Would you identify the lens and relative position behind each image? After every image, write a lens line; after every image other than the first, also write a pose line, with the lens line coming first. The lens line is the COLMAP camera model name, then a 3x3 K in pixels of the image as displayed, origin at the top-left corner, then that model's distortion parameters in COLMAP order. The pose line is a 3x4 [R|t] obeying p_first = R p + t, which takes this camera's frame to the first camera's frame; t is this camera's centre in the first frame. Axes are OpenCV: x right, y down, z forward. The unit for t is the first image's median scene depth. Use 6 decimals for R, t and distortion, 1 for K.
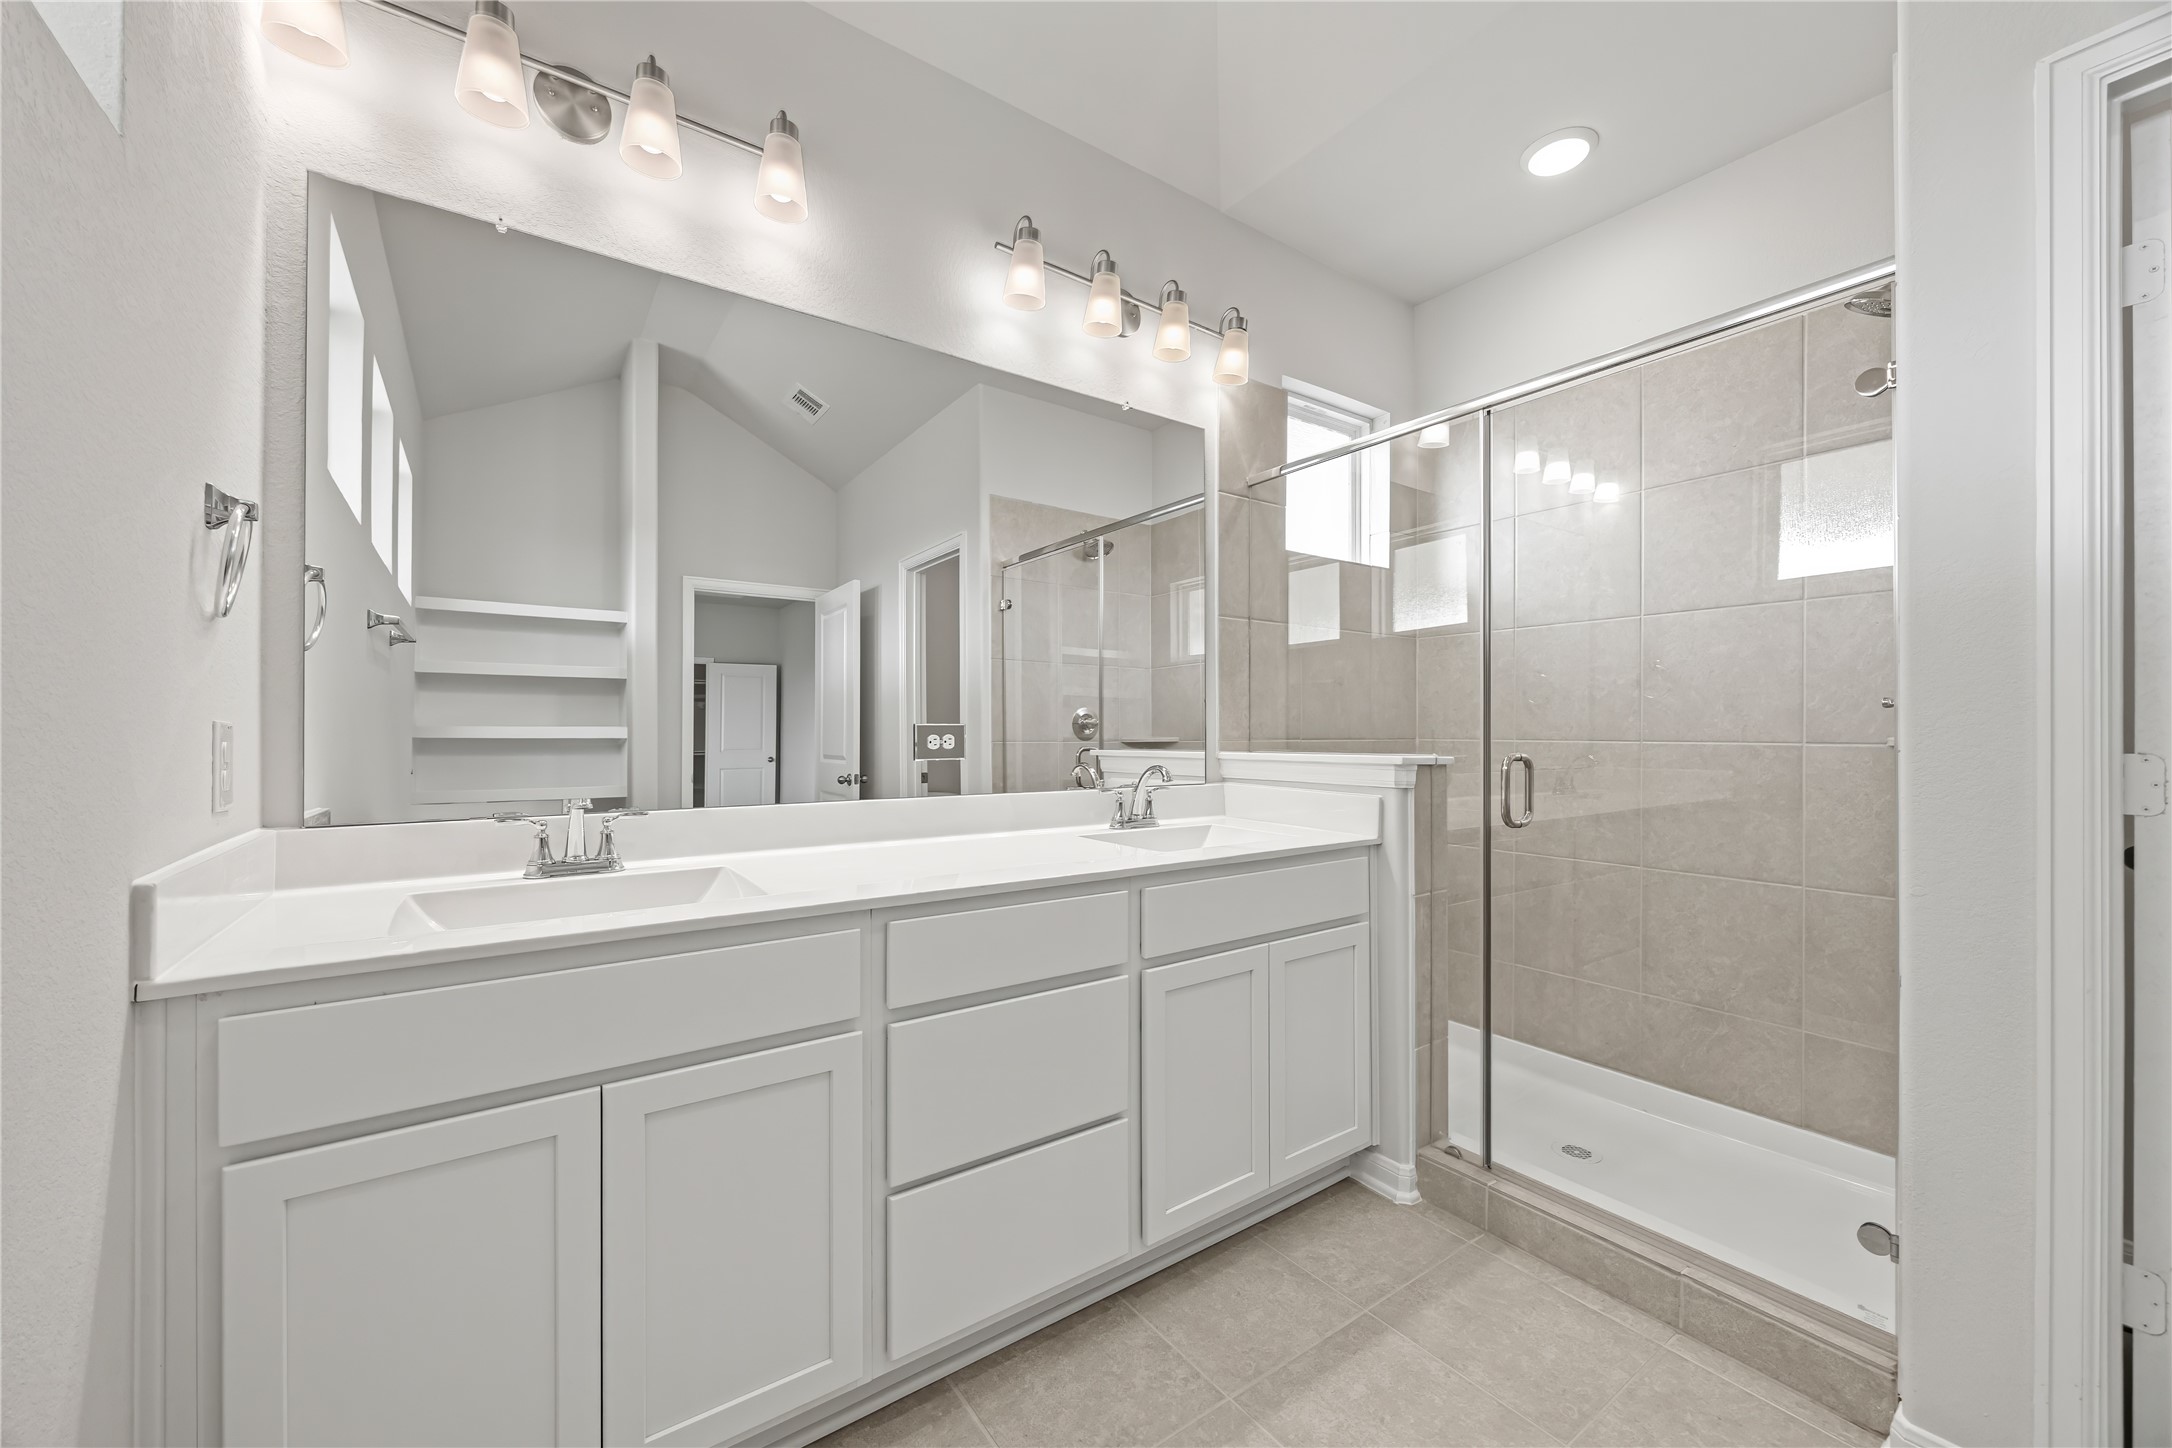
lens RADIAL K [[836.9, 0, 1070.3], [0, 836.9, 733.7], [0, 0, 1]] dist [-0.003040, -0.000040]
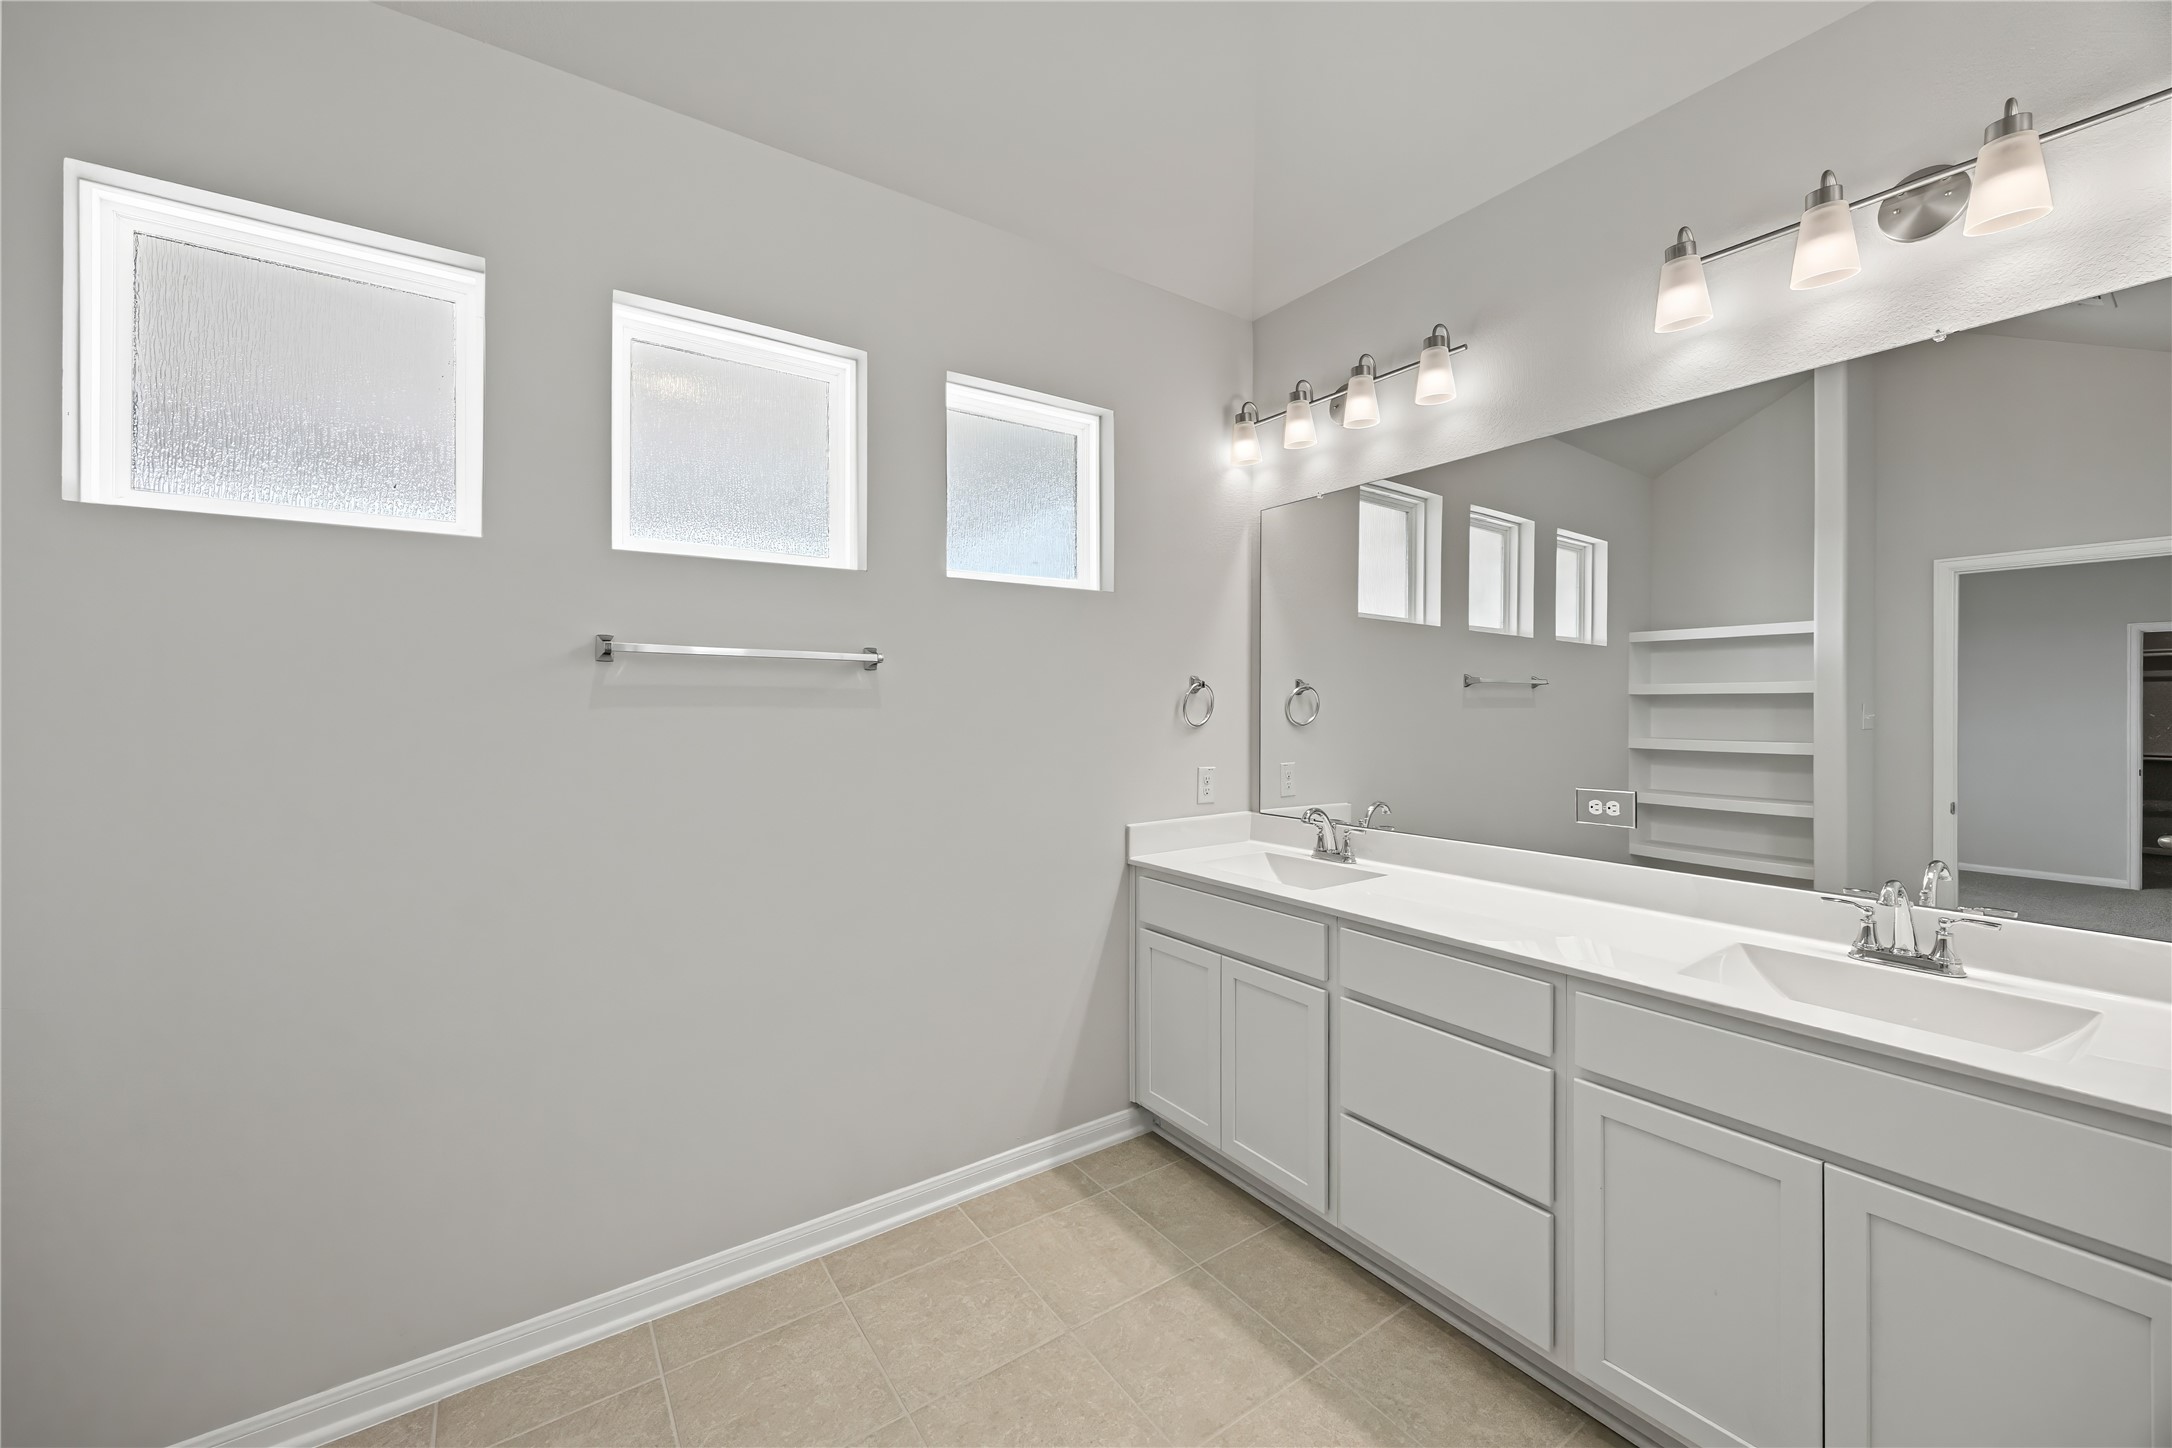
lens RADIAL K [[836.9, 0, 1079.0], [0, 836.9, 707.4], [0, 0, 1]] dist [-0.003040, -0.000040]
pose [[-0.017037, 0.003890, -0.999847, 0.731389], [0.008144, 0.999960, 0.003752, -0.101775], [0.999822, -0.008079, -0.017068, 0.323542]]
